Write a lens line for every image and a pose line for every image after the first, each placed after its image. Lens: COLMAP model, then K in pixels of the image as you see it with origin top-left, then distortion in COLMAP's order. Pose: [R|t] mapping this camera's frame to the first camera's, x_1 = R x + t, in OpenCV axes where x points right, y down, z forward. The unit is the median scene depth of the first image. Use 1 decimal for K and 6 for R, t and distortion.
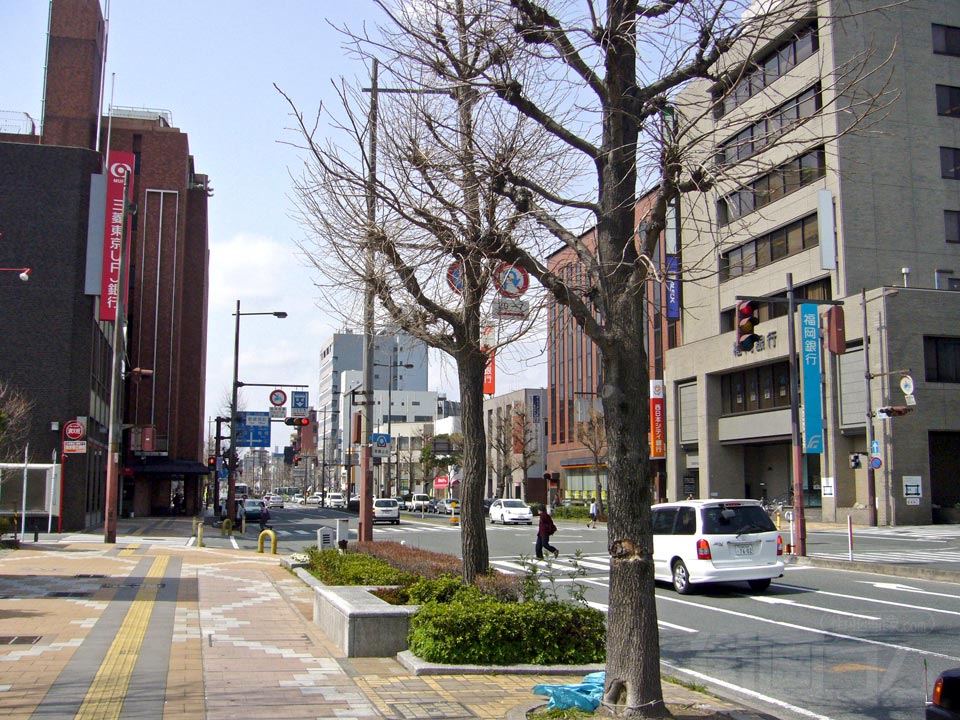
lens RADIAL K [[1037.6, 0, 483.9], [0, 1037.6, 362.8], [0, 0, 1]] dist [-0.079744, 0.000000]
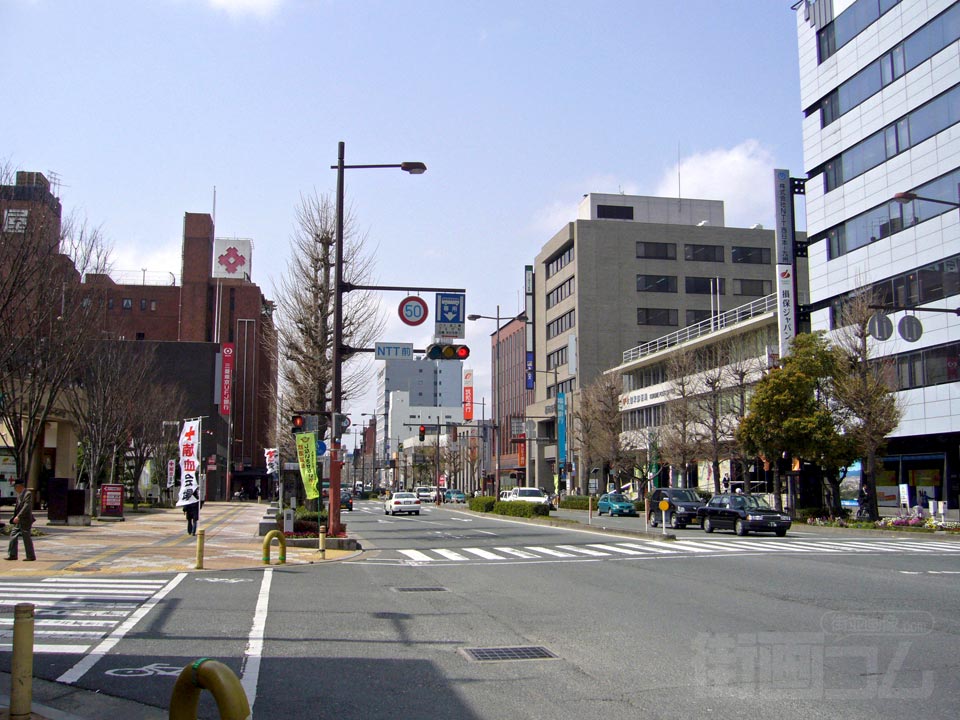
lens RADIAL K [[1037.6, 0, 475.8], [0, 1037.6, 356.7], [0, 0, 1]] dist [-0.079744, 0.000000]
pose [[0.995824, -0.010814, -0.090649, 0.316620], [0.010689, 0.999941, -0.001869, -0.118587], [0.090664, 0.000893, 0.995881, -0.970061]]
